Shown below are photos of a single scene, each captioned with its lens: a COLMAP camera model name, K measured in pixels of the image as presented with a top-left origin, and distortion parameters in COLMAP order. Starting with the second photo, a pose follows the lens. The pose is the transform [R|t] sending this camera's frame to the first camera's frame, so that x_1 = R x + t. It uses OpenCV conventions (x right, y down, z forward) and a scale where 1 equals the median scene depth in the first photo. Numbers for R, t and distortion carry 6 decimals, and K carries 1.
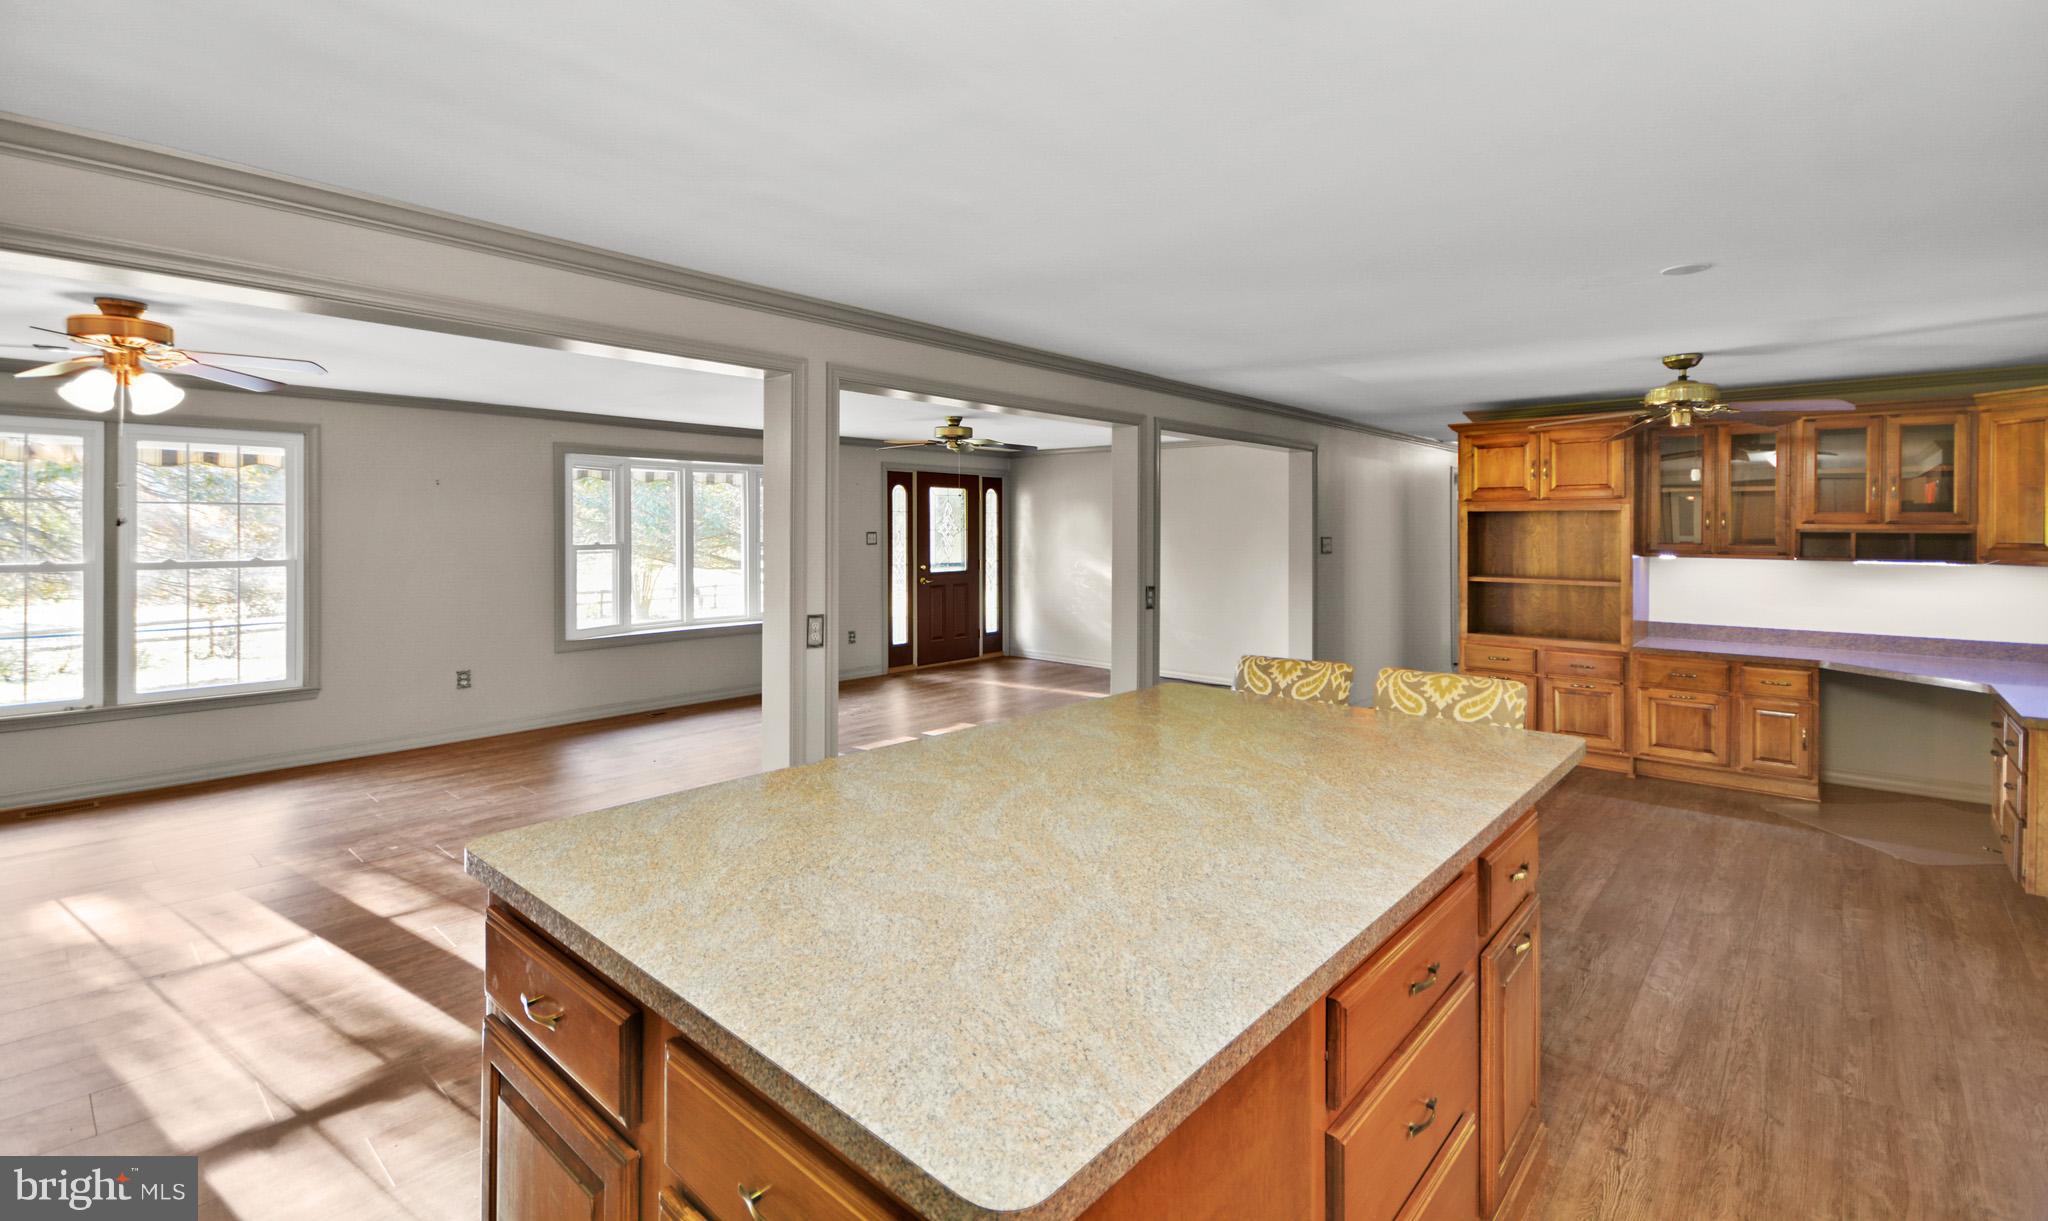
lens RADIAL K [[901.7, 0, 1020.6], [0, 901.7, 529.4], [0, 0, 1]] dist [0.005052, 0.000327]
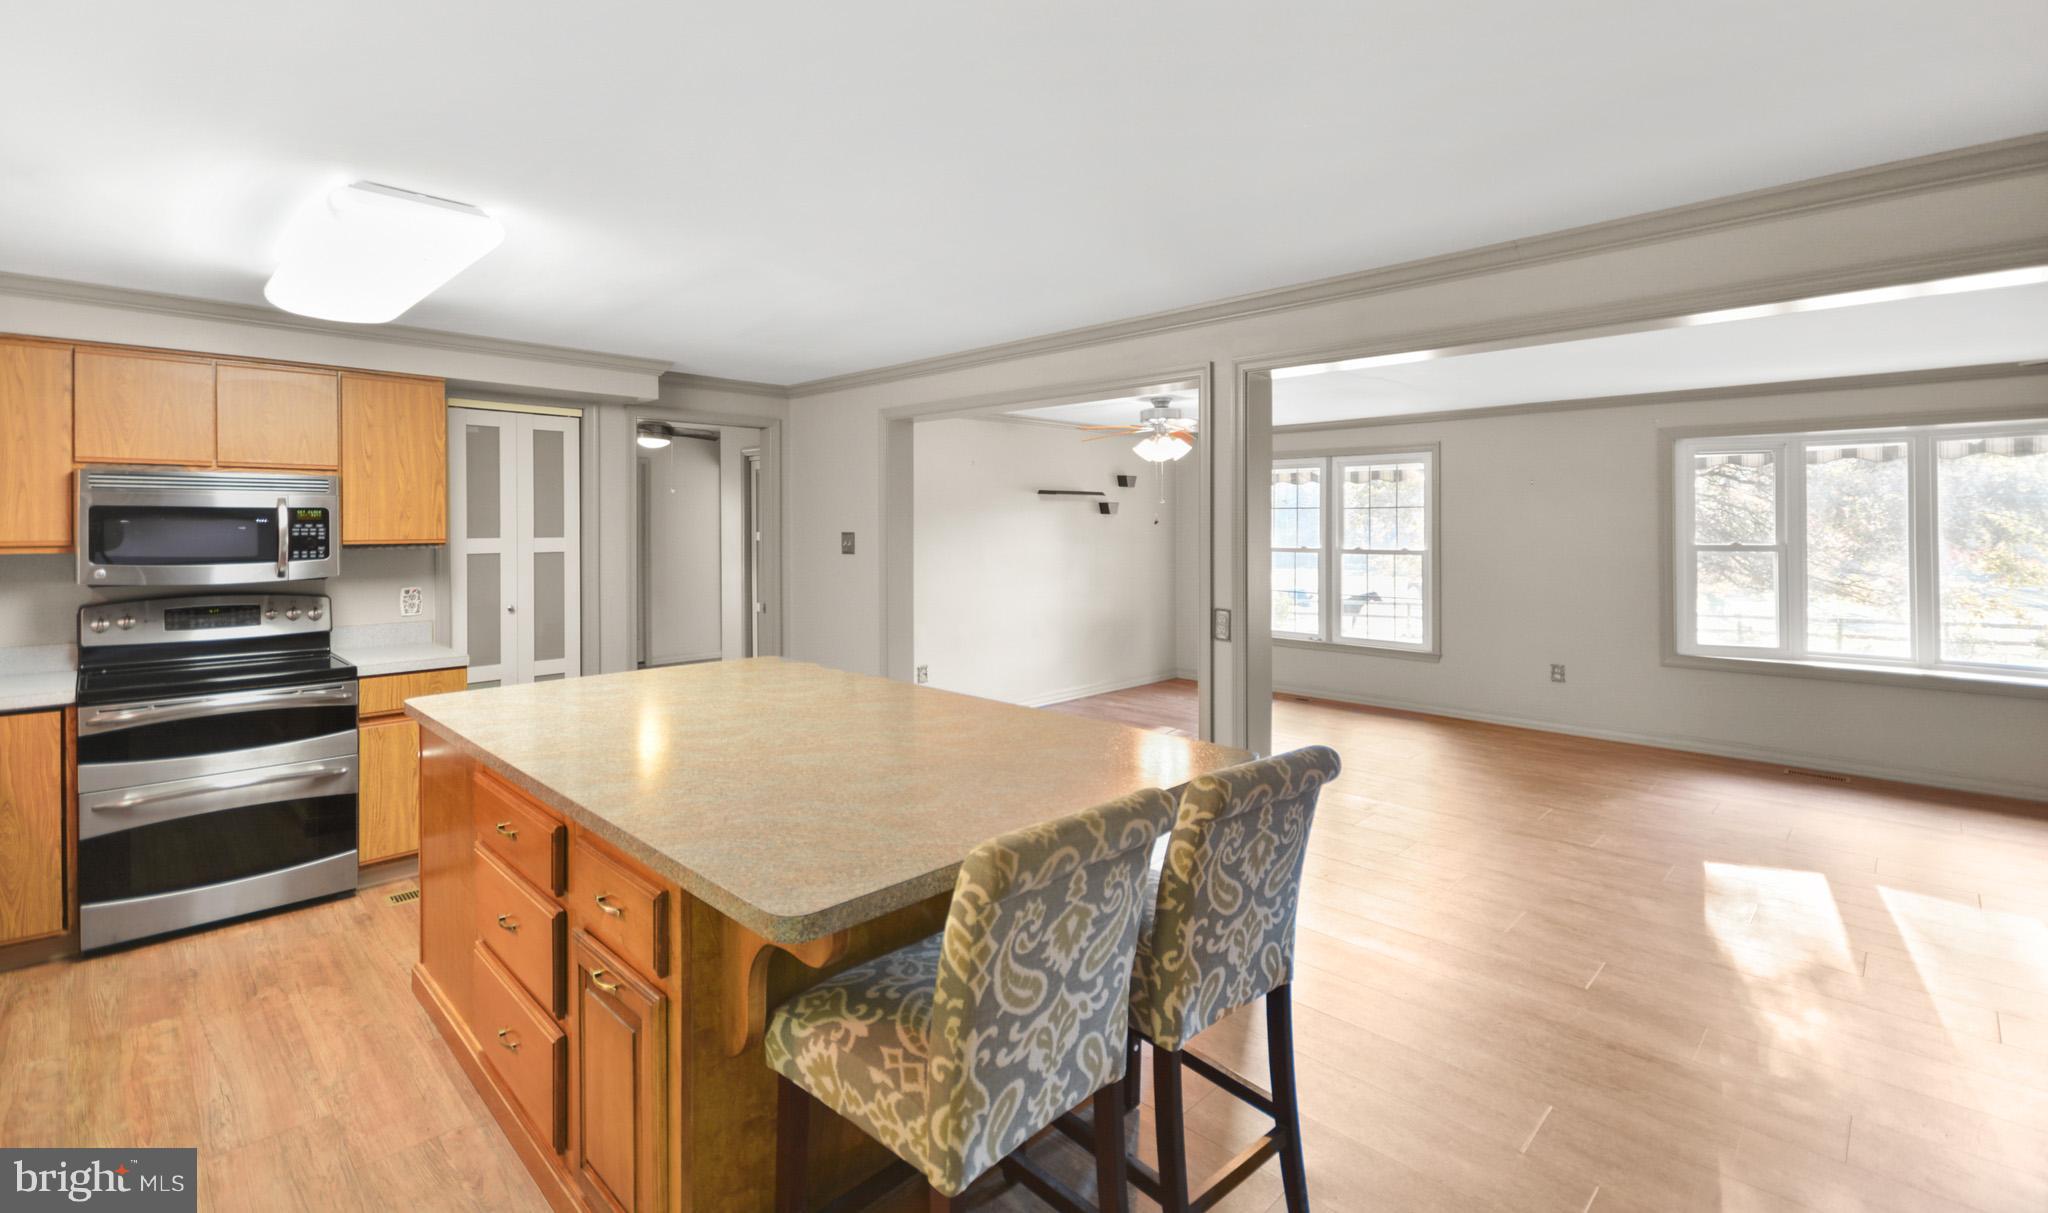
lens RADIAL K [[900.9, 0, 1022.0], [0, 900.9, 518.2], [0, 0, 1]] dist [0.001333, 0.000198]
pose [[-0.052053, -0.007729, -0.998614, 0.468290], [0.000309, 0.999970, -0.007756, -0.001741], [0.998644, -0.000712, -0.052049, 0.482283]]
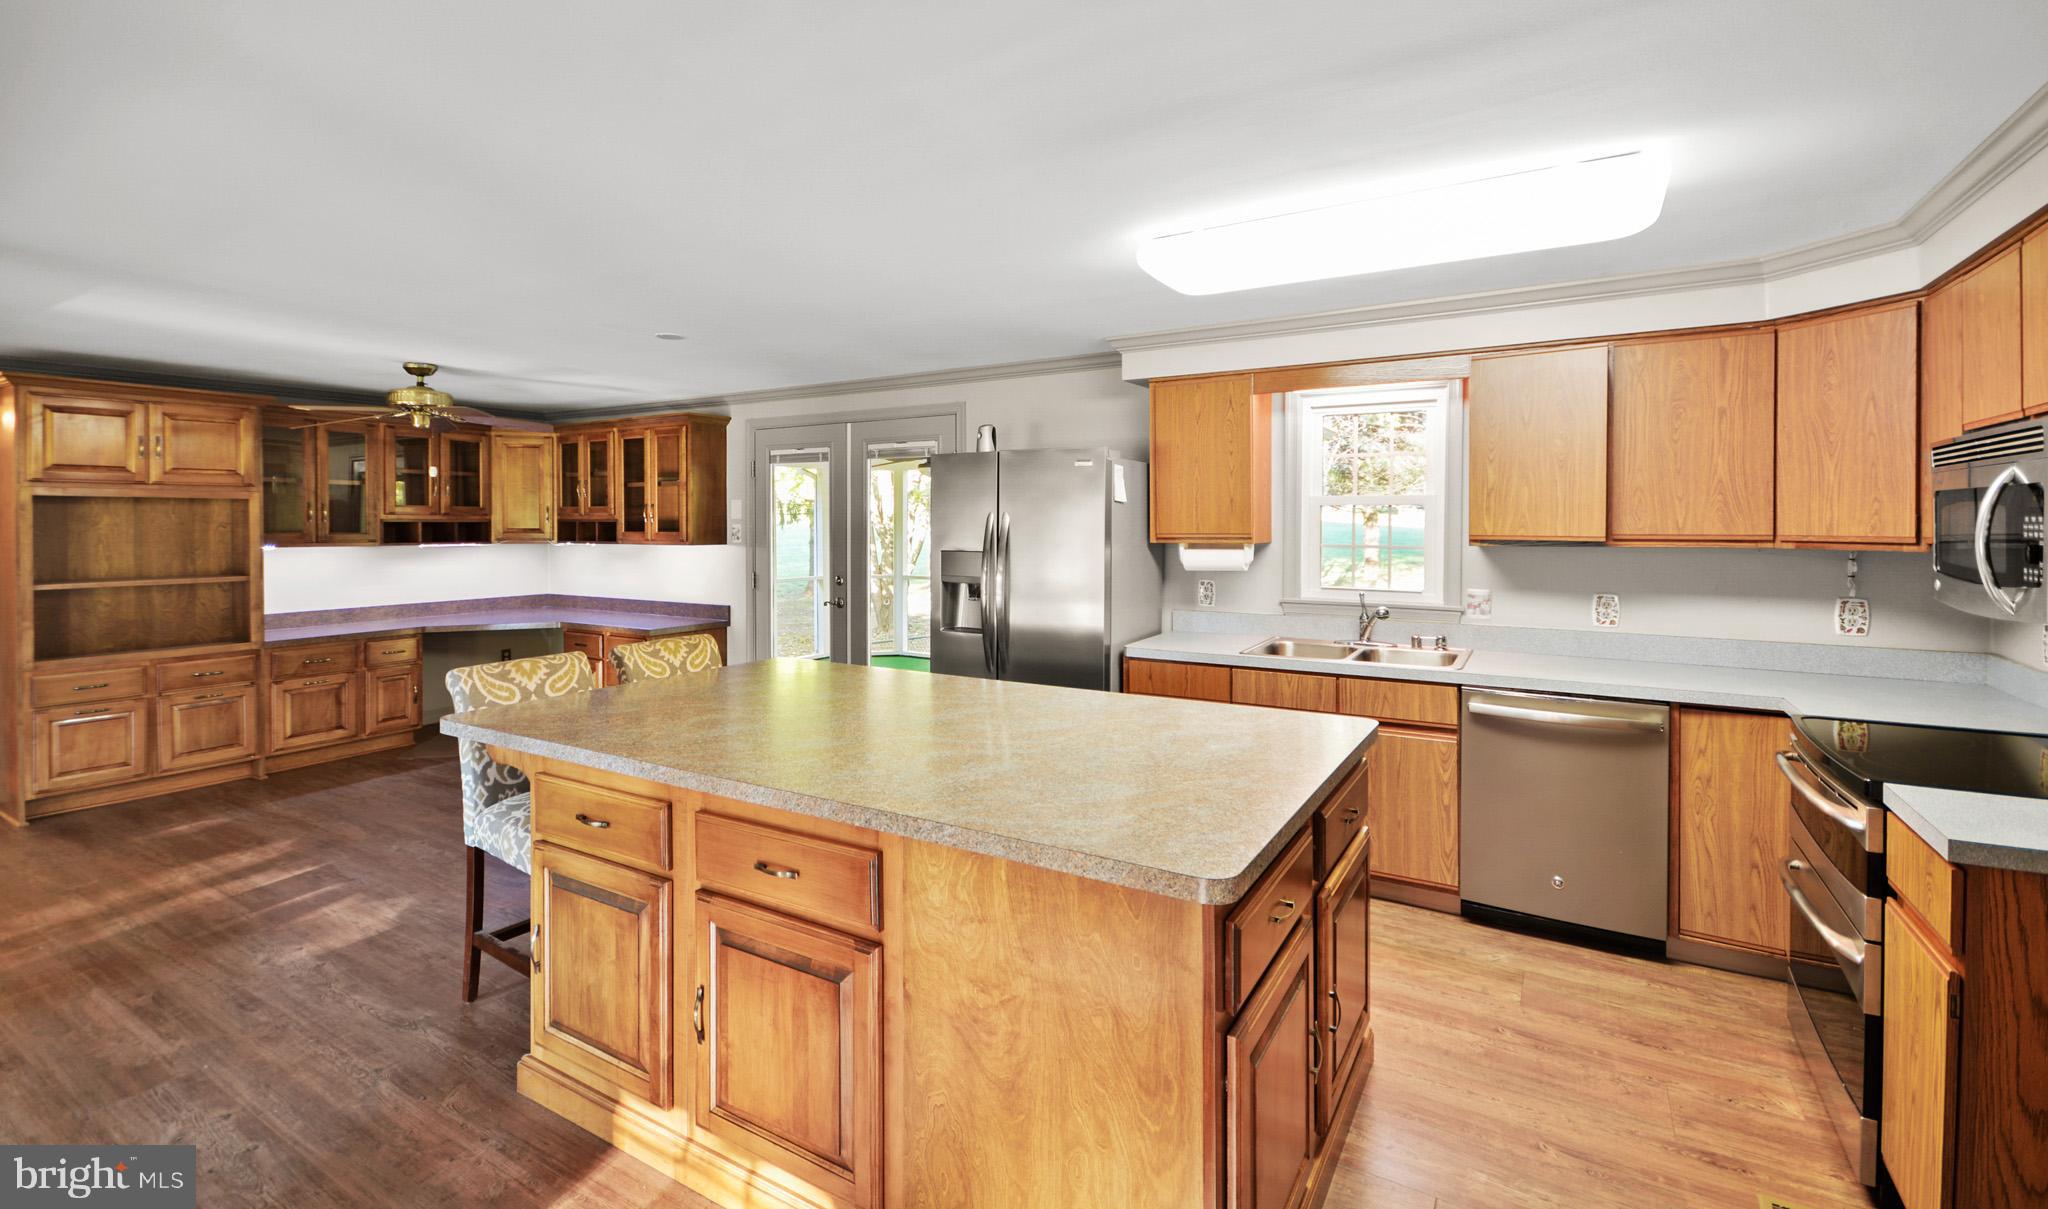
lens RADIAL K [[895.8, 0, 1032.0], [0, 895.8, 531.1], [0, 0, 1]] dist [0.029866, -0.018723]
pose [[-0.195229, -0.014205, 0.980655, -0.390911], [0.000068, 0.999895, 0.014497, -0.001475], [-0.980758, 0.002897, -0.195208, 0.362084]]
